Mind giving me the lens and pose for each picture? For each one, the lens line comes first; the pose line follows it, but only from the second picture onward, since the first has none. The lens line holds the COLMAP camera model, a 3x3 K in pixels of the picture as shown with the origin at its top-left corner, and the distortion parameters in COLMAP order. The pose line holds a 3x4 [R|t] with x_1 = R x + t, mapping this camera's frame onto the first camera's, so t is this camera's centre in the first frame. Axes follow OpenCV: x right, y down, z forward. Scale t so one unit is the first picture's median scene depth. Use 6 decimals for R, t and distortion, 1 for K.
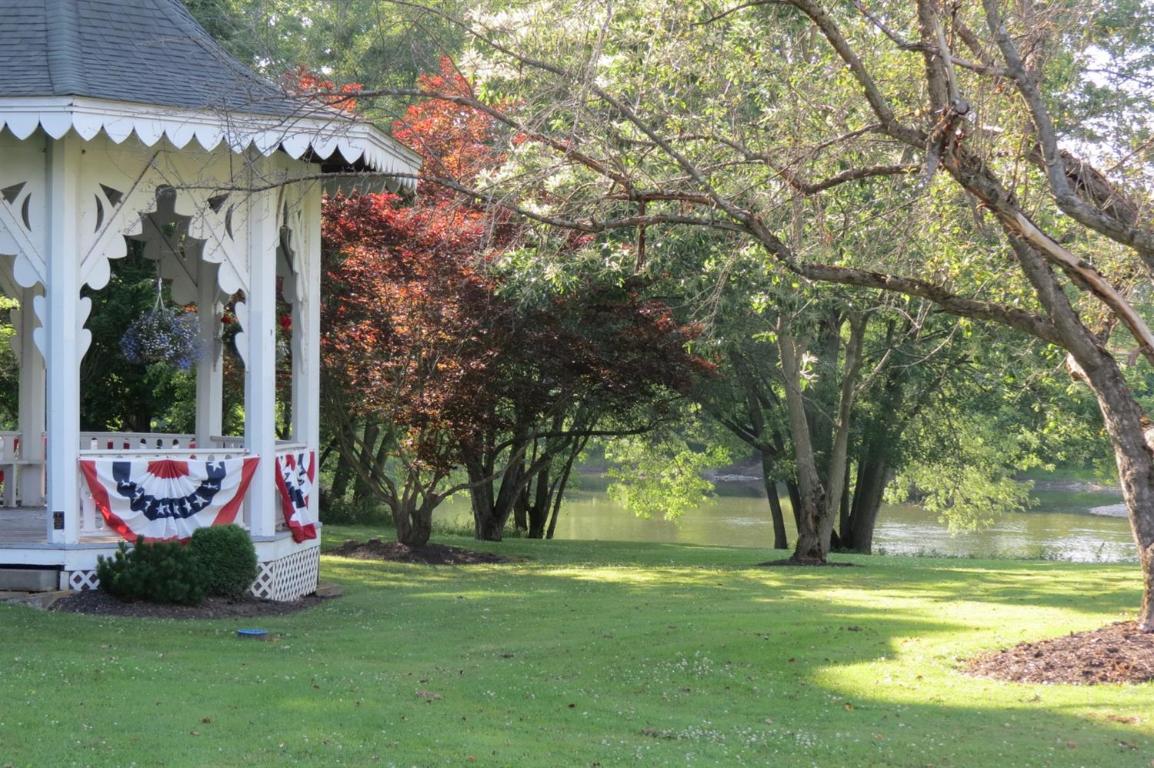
lens RADIAL K [[2276.0, 0, 576.9], [0, 2276.0, 385.0], [0, 0, 1]] dist [0.012744, 0.000000]
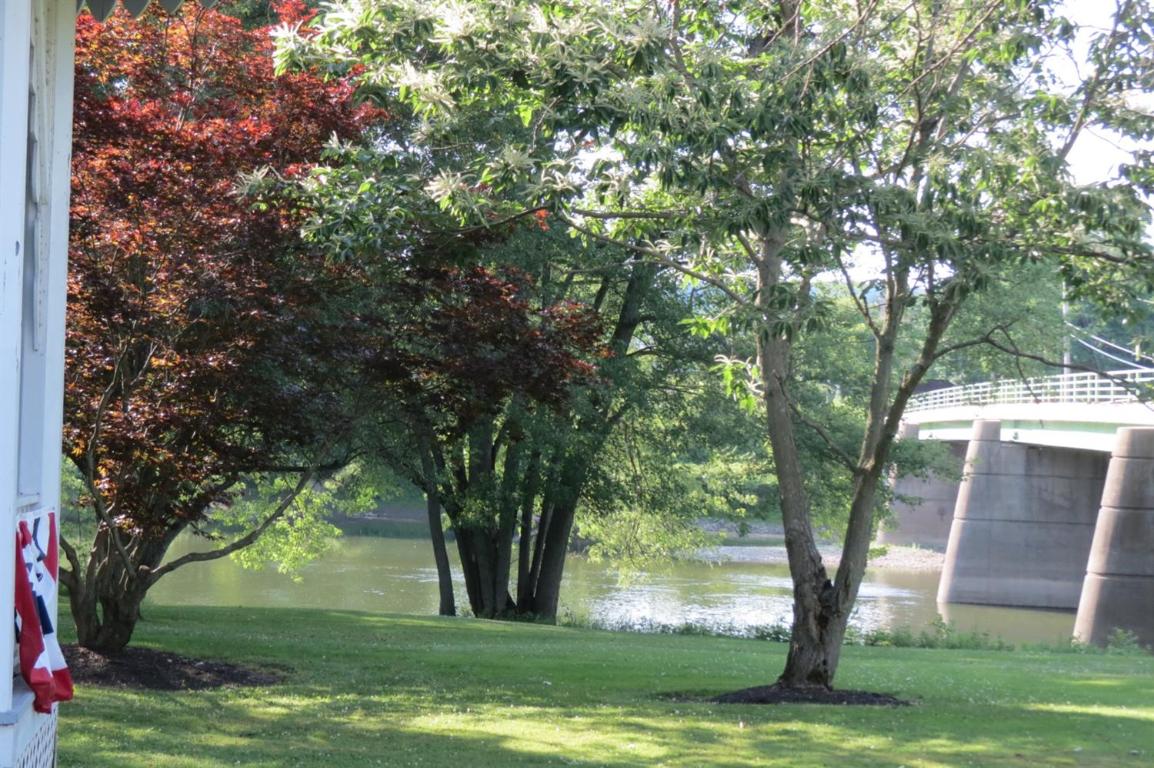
lens RADIAL K [[2276.0, 0, 577.2], [0, 2276.0, 382.3], [0, 0, 1]] dist [0.012744, 0.000000]
pose [[0.975419, 0.020648, 0.219387, -0.093574], [-0.017254, 0.999700, -0.017377, 0.006579], [-0.219680, 0.013164, 0.975483, 0.412567]]
